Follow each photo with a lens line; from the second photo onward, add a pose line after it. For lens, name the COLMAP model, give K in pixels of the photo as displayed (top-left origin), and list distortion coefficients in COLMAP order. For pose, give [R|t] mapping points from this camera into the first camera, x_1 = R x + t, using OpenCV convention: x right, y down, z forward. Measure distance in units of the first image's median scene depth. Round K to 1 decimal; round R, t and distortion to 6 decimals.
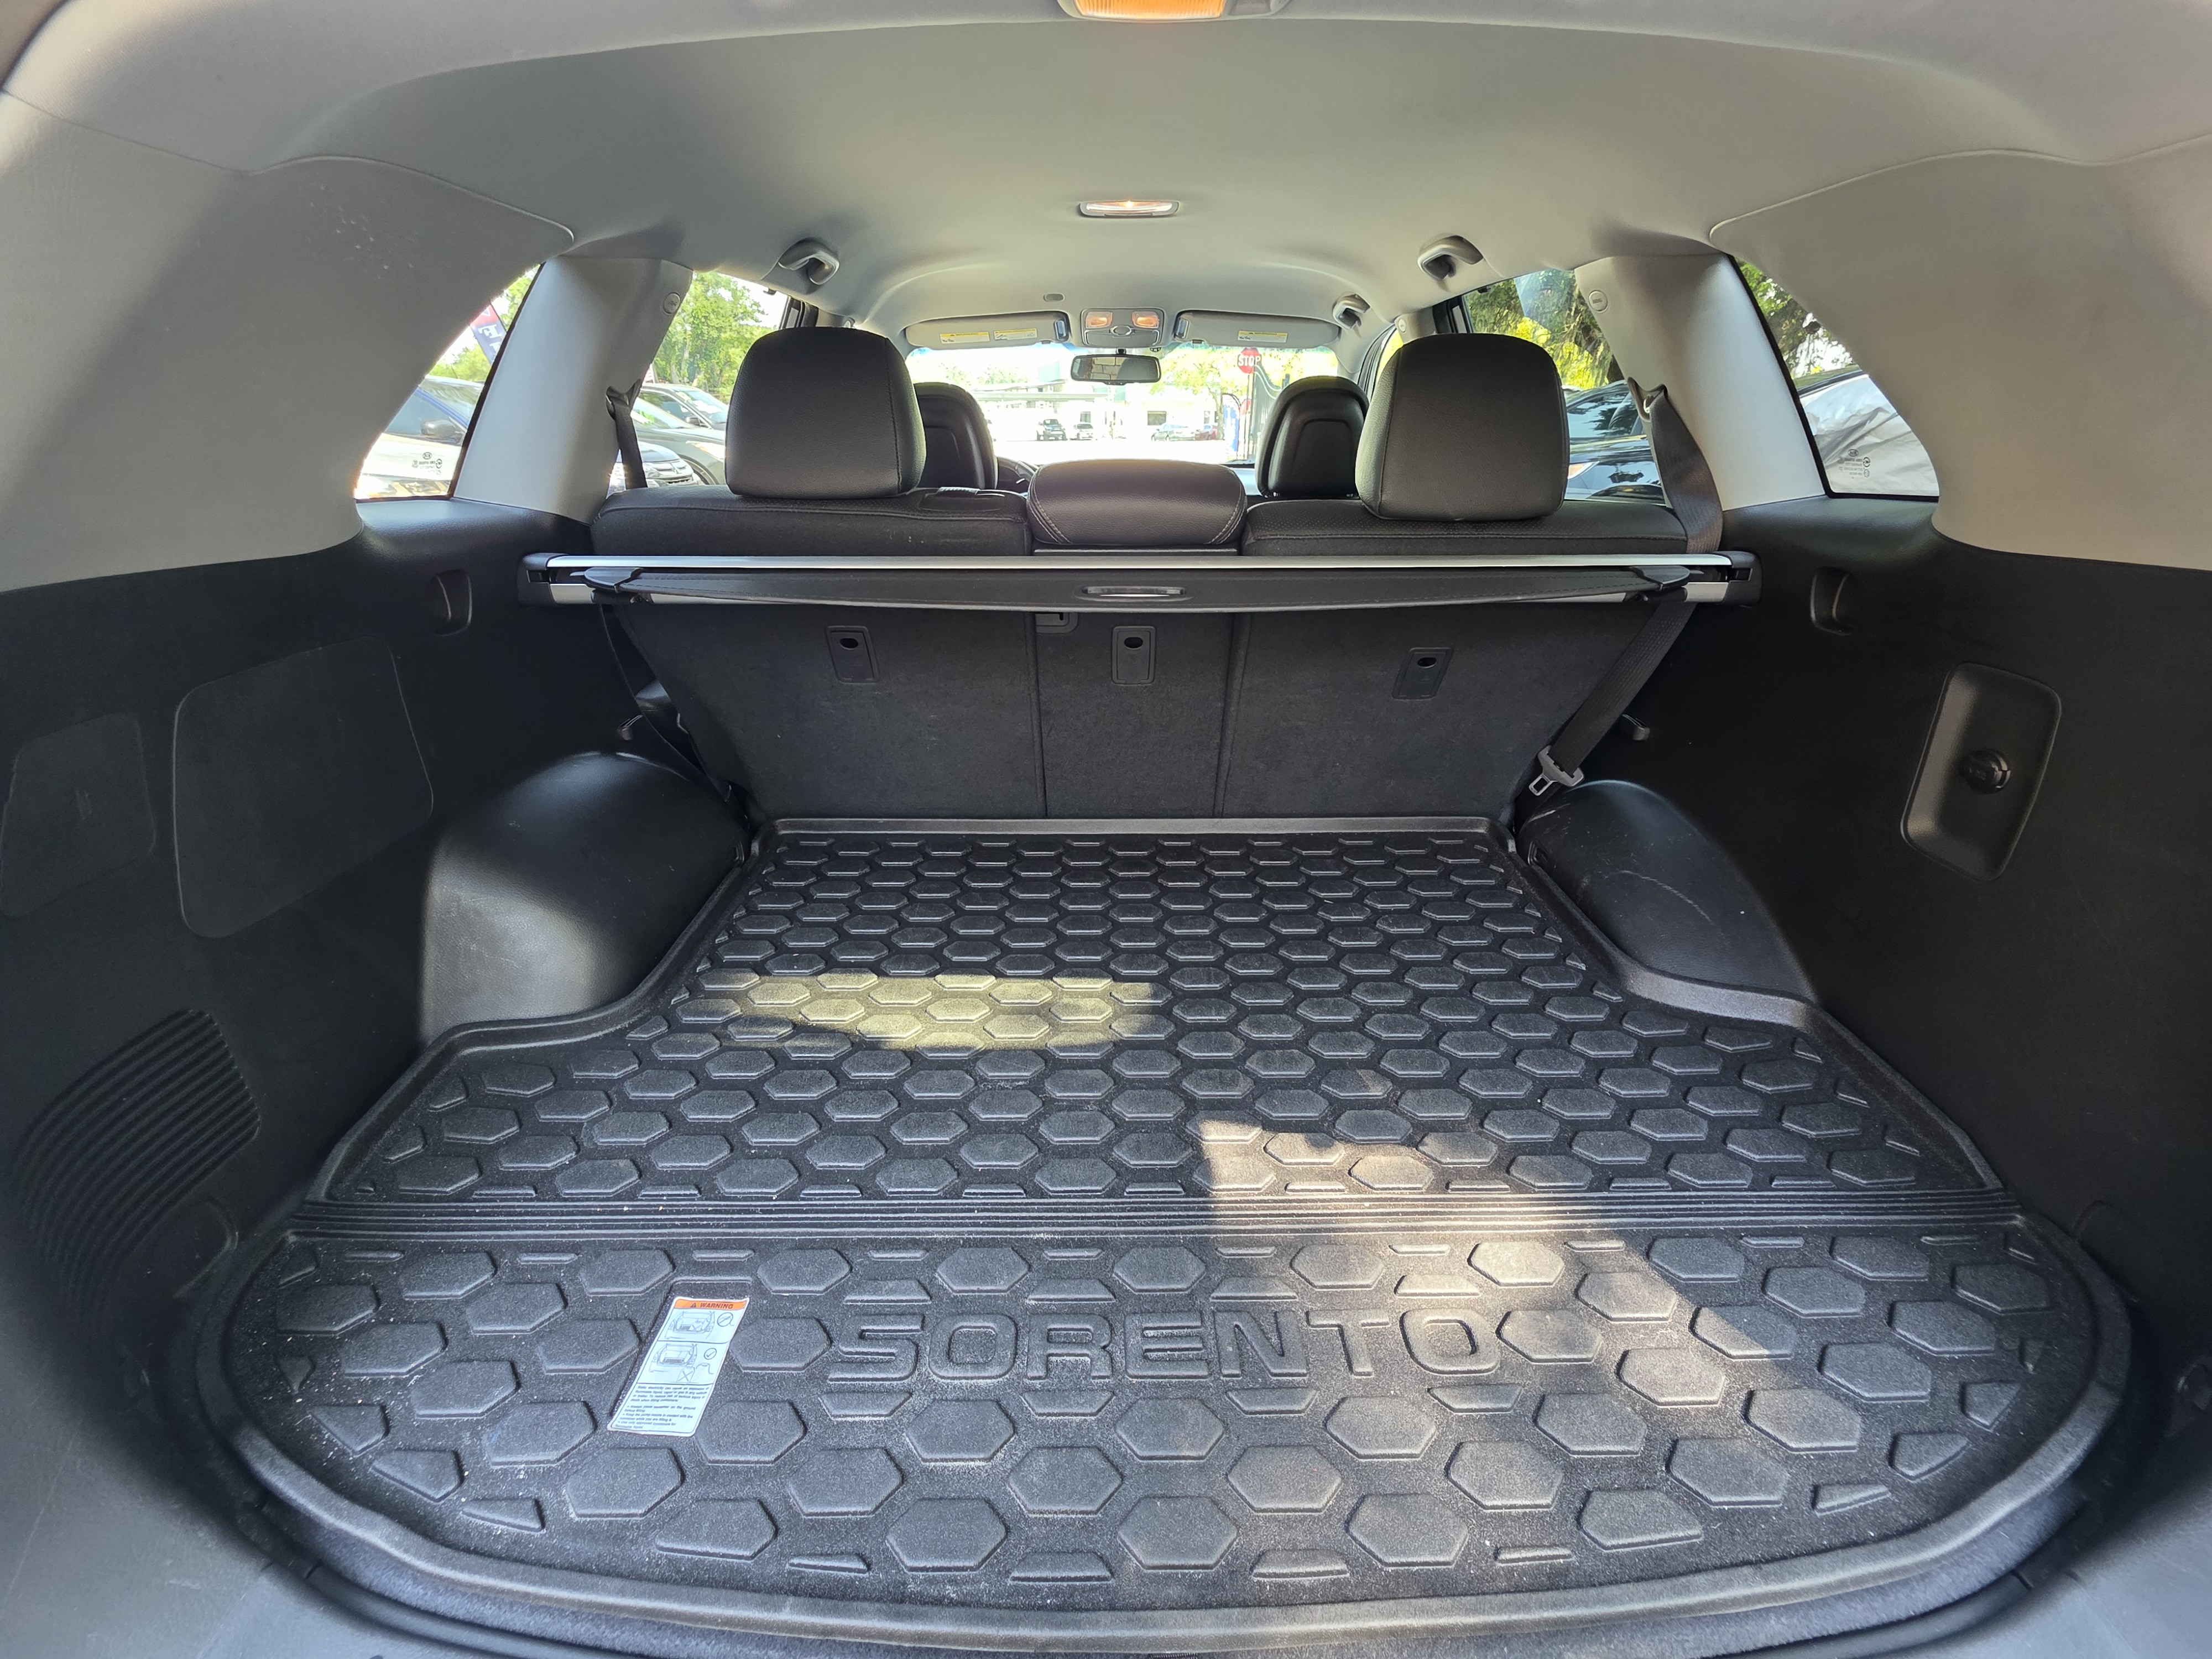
lens RADIAL K [[877.6, 0, 1112.9], [0, 877.6, 823.8], [0, 0, 1]] dist [0.000732, 0.000140]
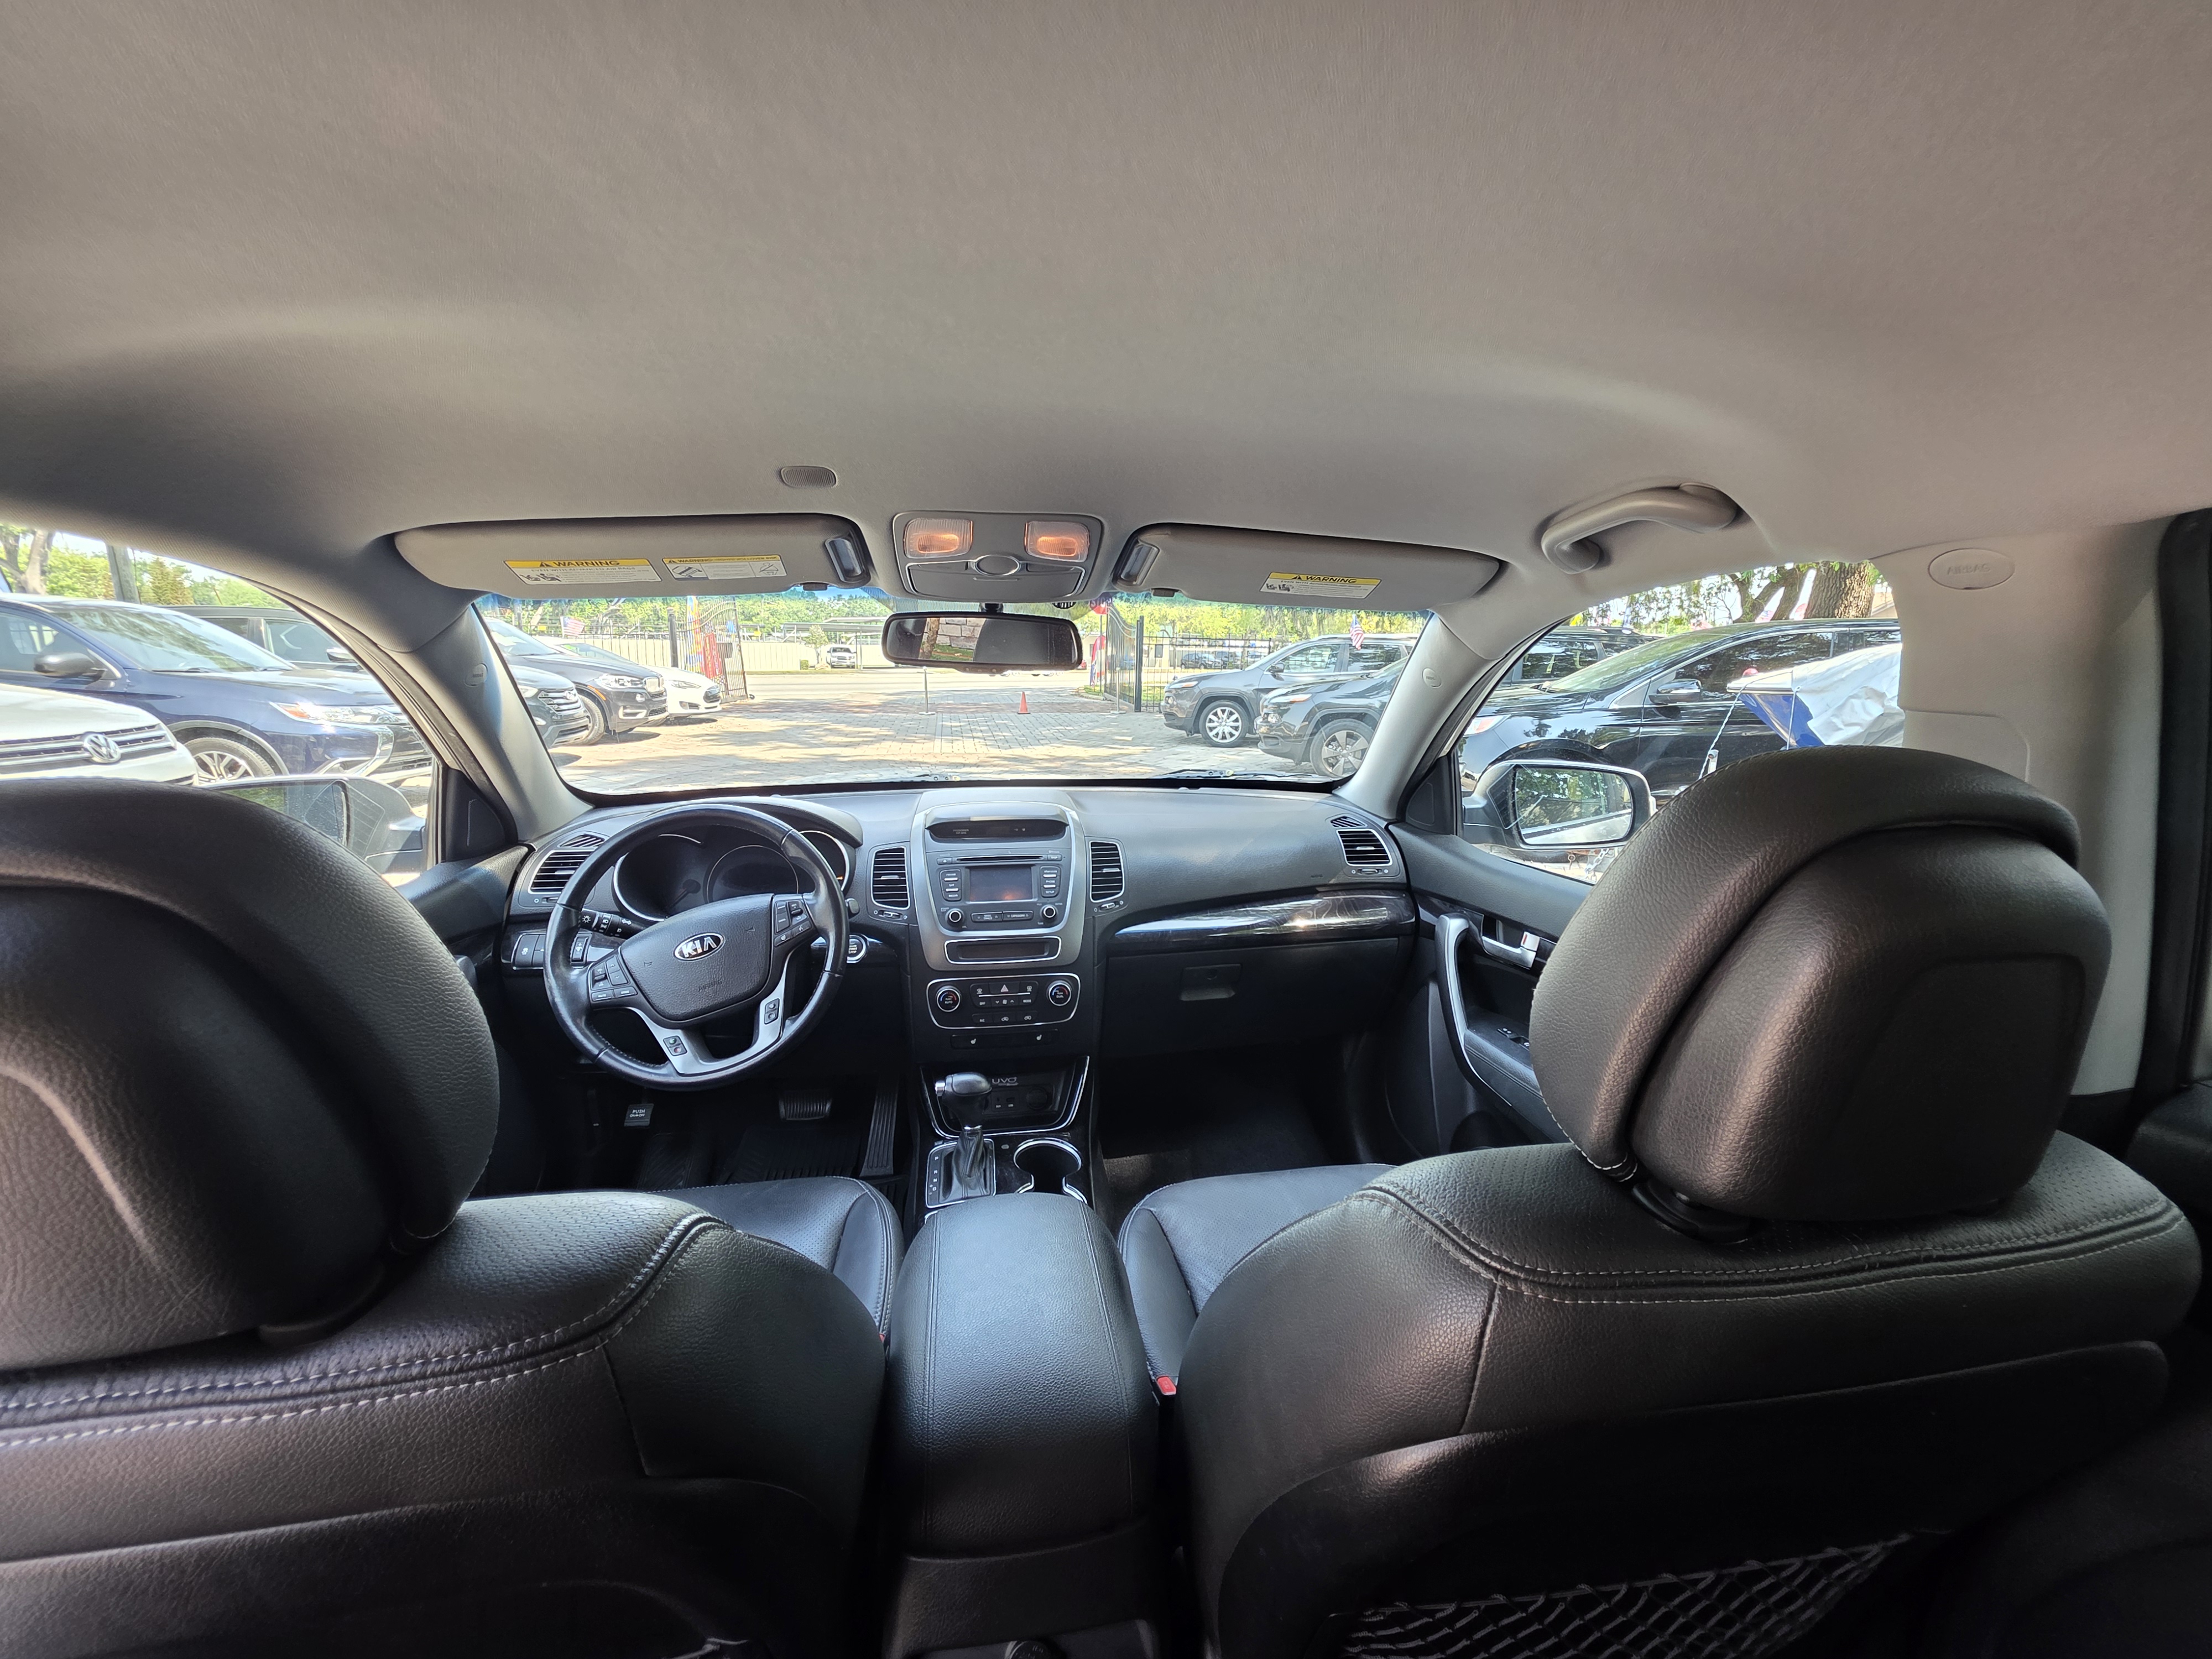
lens RADIAL K [[877.6, 0, 1106.2], [0, 877.6, 824.6], [0, 0, 1]] dist [0.000732, 0.000140]
pose [[0.988518, -0.019308, 0.149866, -0.002527], [0.053556, 0.972186, -0.228004, -0.312294], [-0.141296, 0.233413, 0.962057, 0.563156]]
